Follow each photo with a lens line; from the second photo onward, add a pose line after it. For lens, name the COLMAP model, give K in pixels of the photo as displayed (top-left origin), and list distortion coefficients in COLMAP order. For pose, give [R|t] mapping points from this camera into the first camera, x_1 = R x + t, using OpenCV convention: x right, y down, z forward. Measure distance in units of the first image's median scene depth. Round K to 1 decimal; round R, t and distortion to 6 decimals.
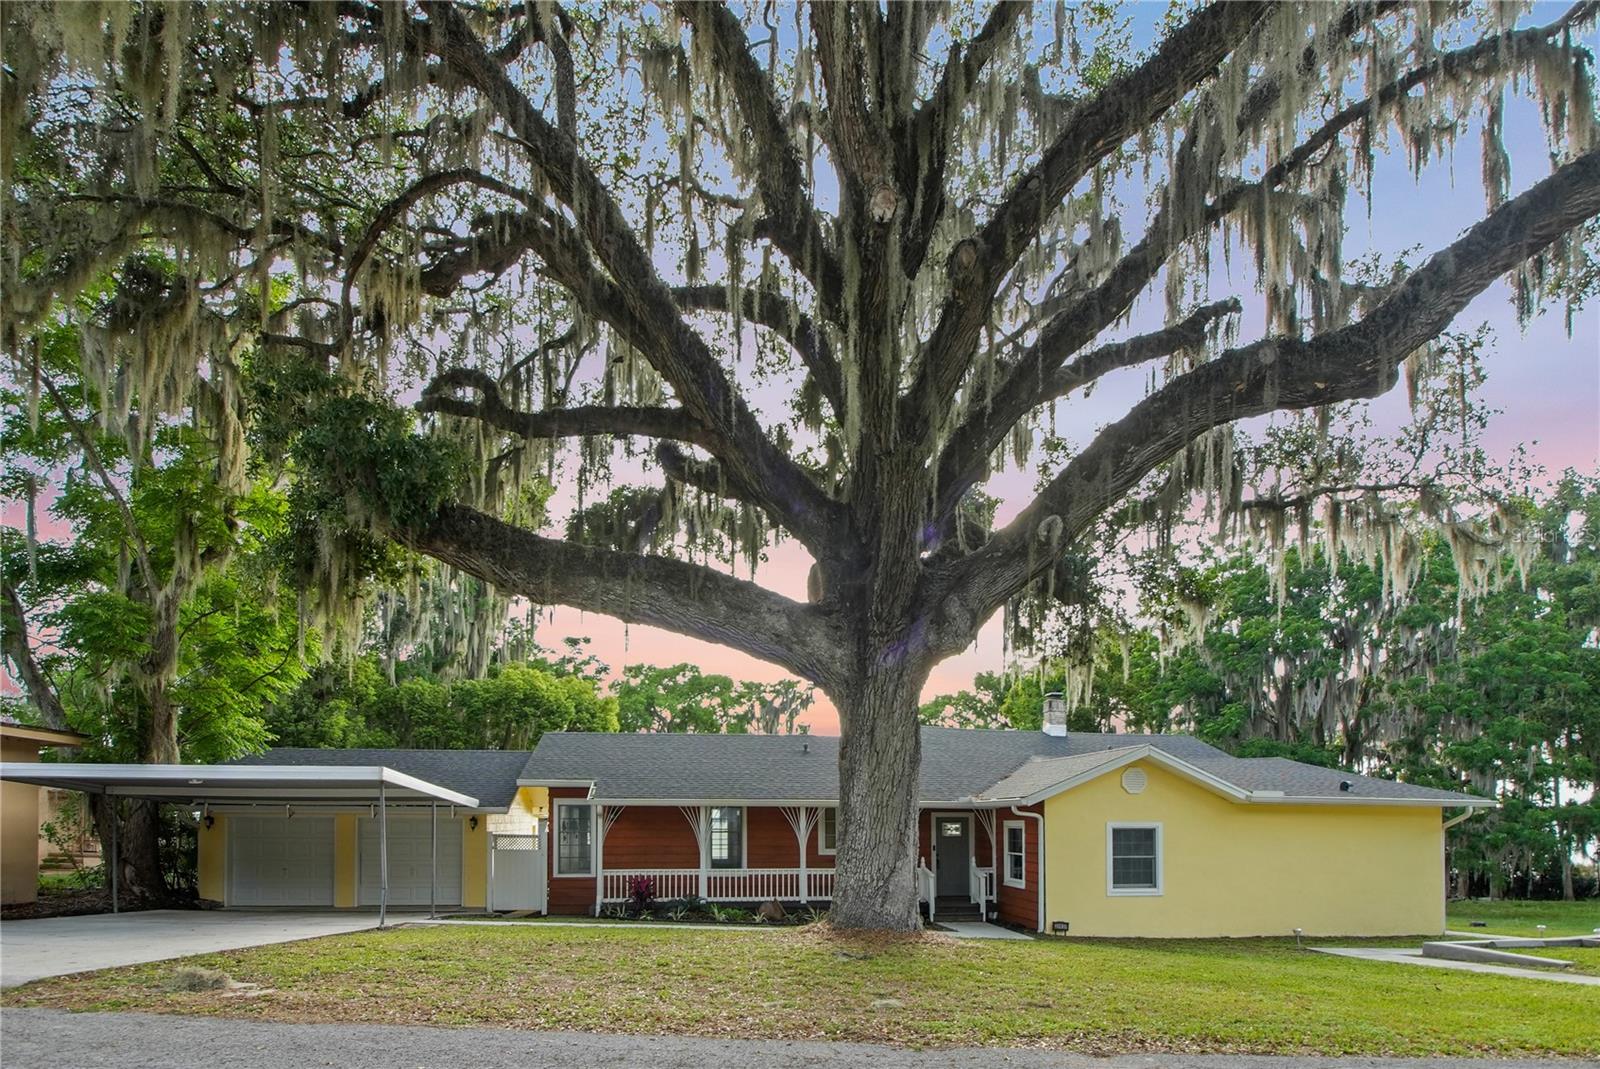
lens RADIAL K [[2753.1, 0, 800.0], [0, 2753.1, 534.5], [0, 0, 1]] dist [-0.036464, -0.247387]
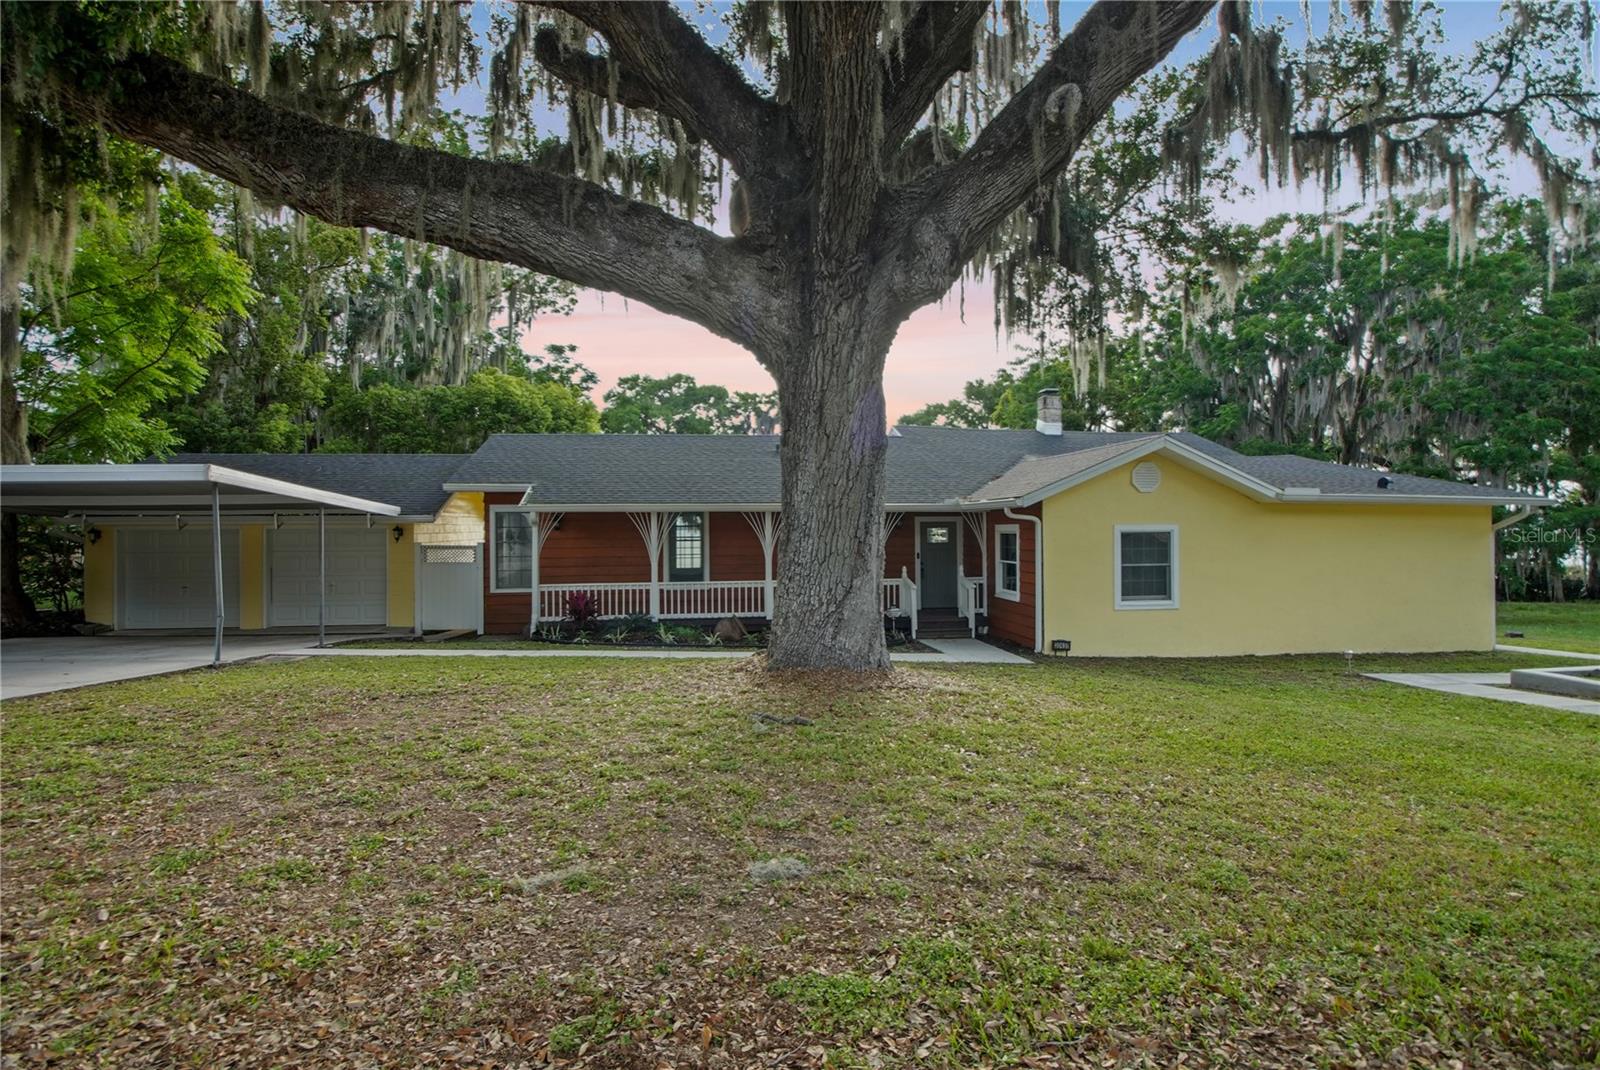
lens RADIAL K [[1856.4, 0, 800.0], [0, 1856.4, 535.0], [0, 0, 1]] dist [-0.044593, -0.036633]
pose [[0.999501, -0.009308, -0.030198, 0.029422], [0.012483, 0.994211, 0.106722, 0.042923], [0.029030, -0.107046, 0.993830, 0.406266]]
